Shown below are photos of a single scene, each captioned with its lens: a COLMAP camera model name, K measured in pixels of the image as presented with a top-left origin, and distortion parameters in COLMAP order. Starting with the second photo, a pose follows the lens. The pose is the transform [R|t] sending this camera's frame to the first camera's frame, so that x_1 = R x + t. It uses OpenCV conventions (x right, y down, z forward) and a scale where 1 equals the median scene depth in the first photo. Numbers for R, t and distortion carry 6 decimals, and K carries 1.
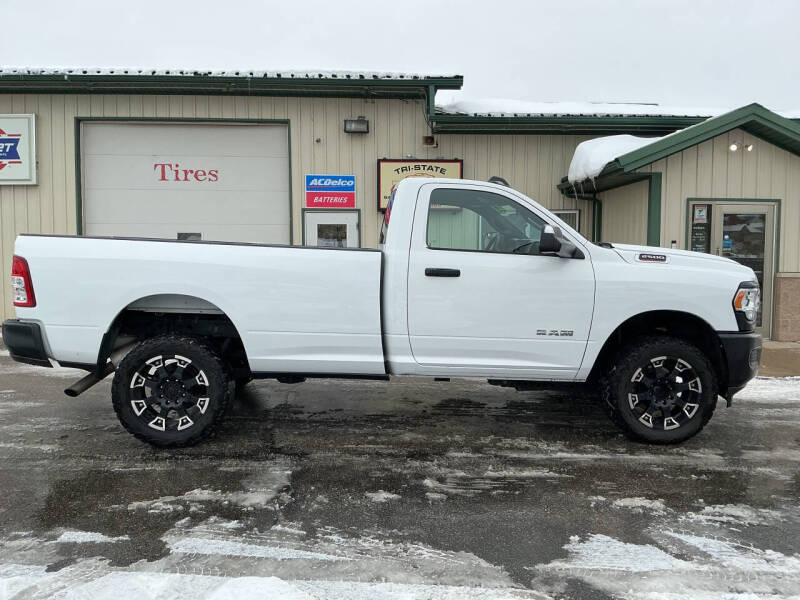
lens RADIAL K [[663.9, 0, 402.9], [0, 663.9, 320.6], [0, 0, 1]] dist [0.097332, -0.186228]
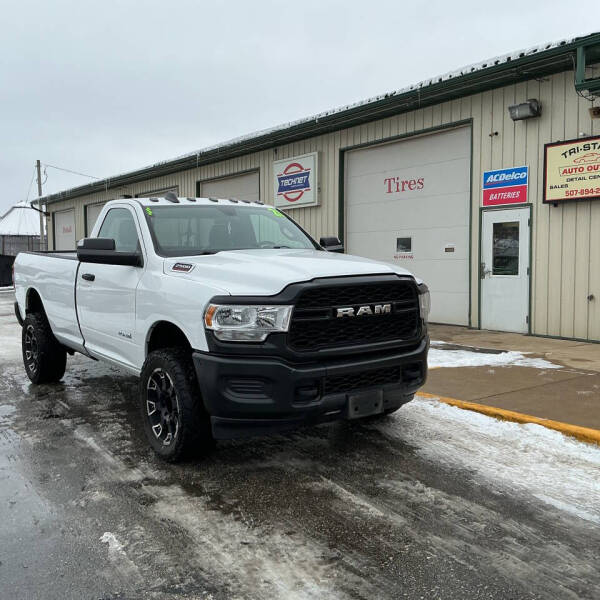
lens RADIAL K [[684.9, 0, 294.6], [0, 684.9, 302.2], [0, 0, 1]] dist [0.009996, 0.000000]
pose [[0.529295, 0.042943, -0.847350, 0.548245], [-0.063430, 0.997926, 0.010953, -0.027406], [0.846064, 0.047950, 0.530921, 0.263214]]
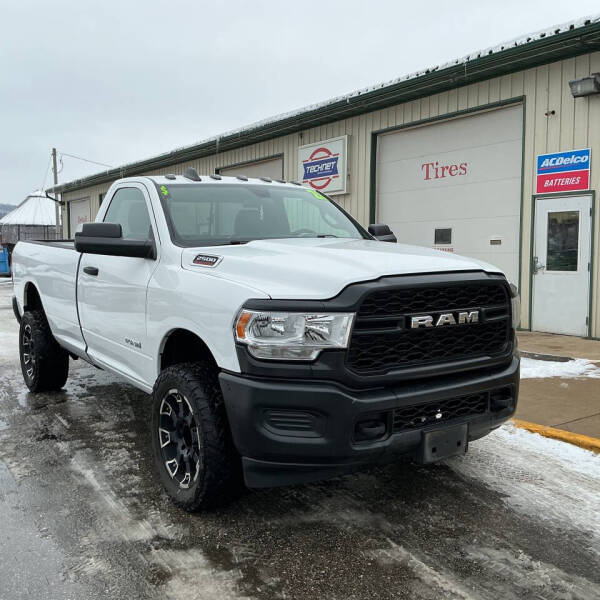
lens RADIAL K [[684.9, 0, 294.0], [0, 684.9, 301.7], [0, 0, 1]] dist [0.009996, 0.000000]
pose [[0.508201, 0.056654, -0.859373, 0.459853], [-0.072311, 0.997118, 0.022973, -0.030642], [0.858198, 0.050467, 0.510832, 0.296546]]
